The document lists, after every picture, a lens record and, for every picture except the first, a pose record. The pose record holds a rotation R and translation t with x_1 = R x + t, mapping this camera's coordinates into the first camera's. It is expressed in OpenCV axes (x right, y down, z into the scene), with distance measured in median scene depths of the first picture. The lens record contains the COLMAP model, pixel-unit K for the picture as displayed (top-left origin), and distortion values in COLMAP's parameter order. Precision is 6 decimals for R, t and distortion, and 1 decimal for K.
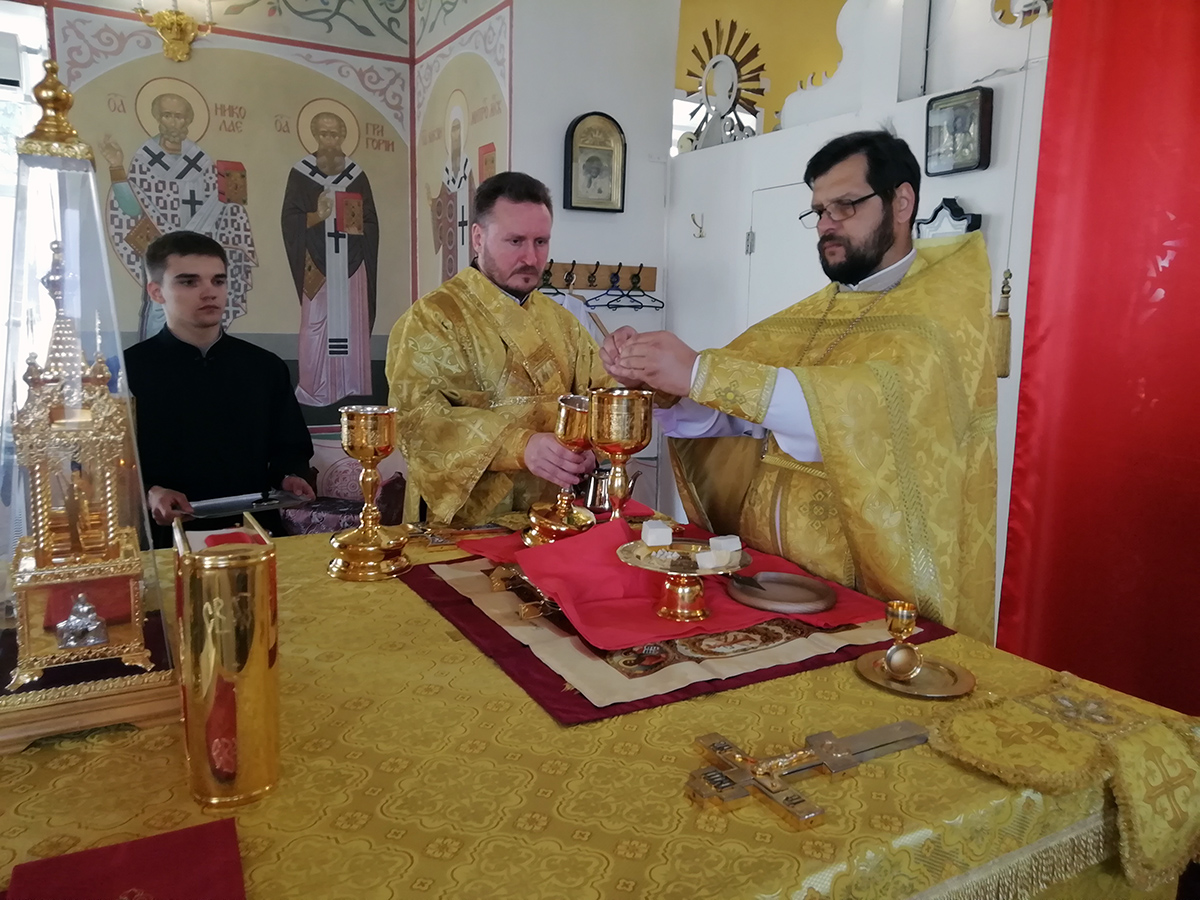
lens RADIAL K [[883.0, 0, 601.1], [0, 883.0, 435.9], [0, 0, 1]] dist [0.033519, -0.003914]
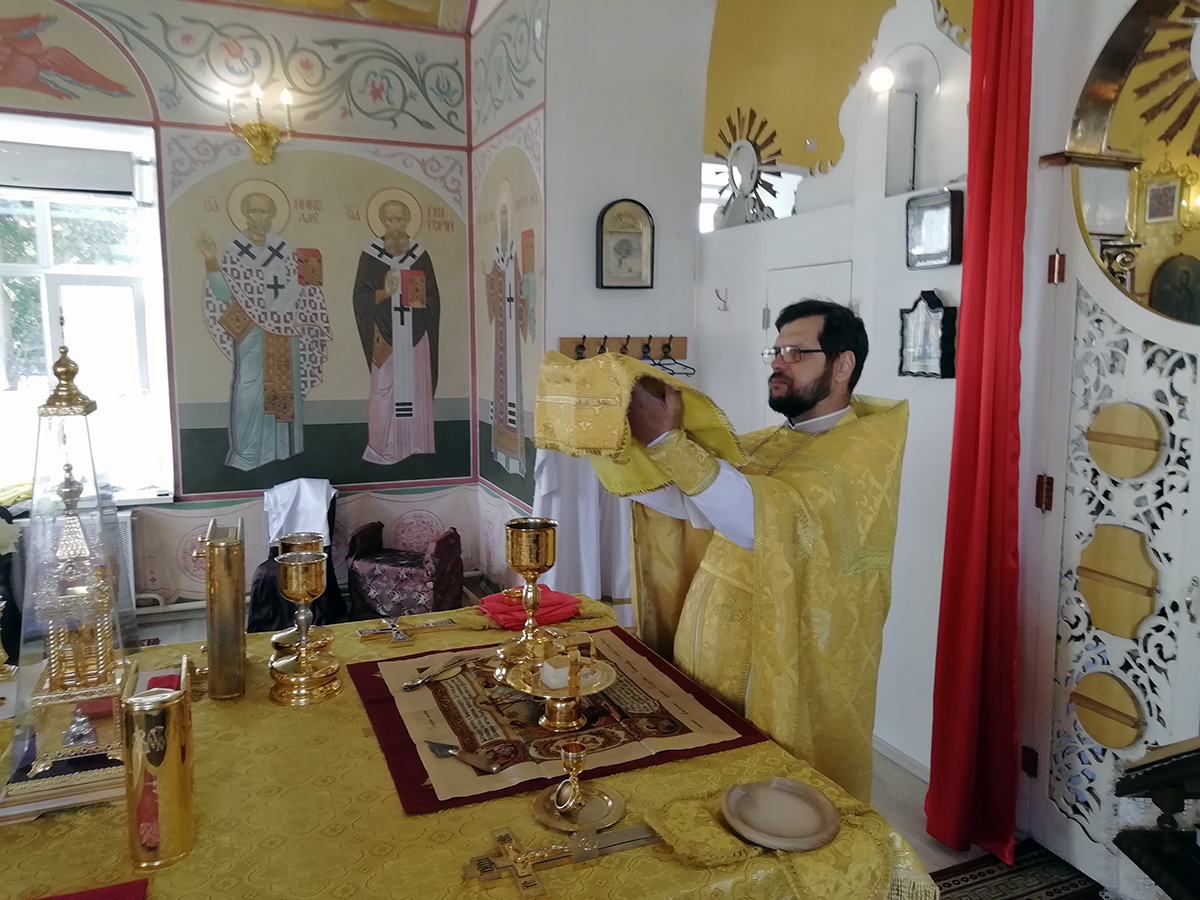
lens RADIAL K [[886.2, 0, 601.2], [0, 886.2, 440.9], [0, 0, 1]] dist [0.033228, -0.016732]
pose [[0.993130, -0.006763, -0.116823, 0.080933], [0.004260, 0.999756, -0.021664, -0.041861], [0.116941, 0.021018, 0.992916, -0.065032]]
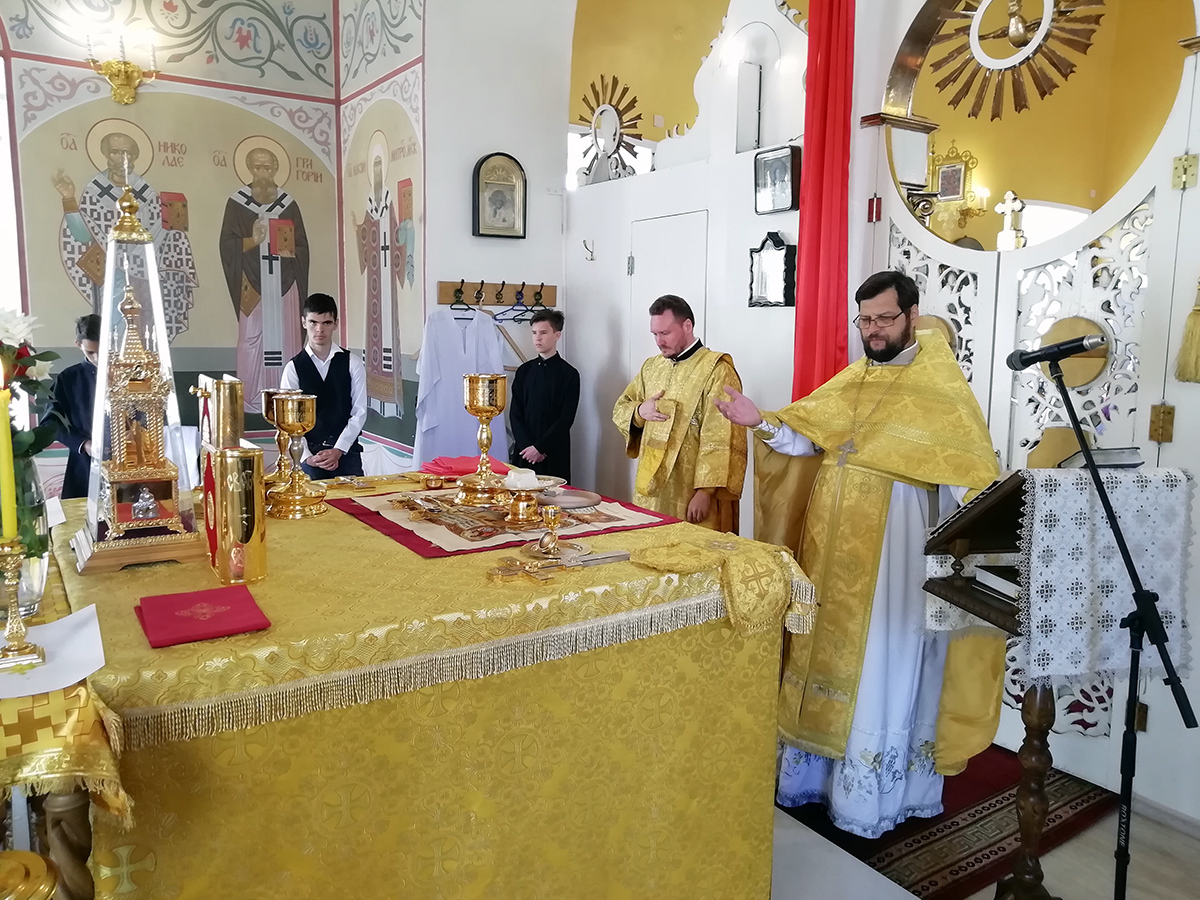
lens RADIAL K [[889.7, 0, 600.6], [0, 889.7, 441.9], [0, 0, 1]] dist [0.023081, -0.014330]
pose [[0.997489, -0.017819, 0.068550, 0.035838], [0.018394, 0.999801, -0.007772, 0.022279], [-0.068398, 0.009014, 0.997617, -0.153311]]
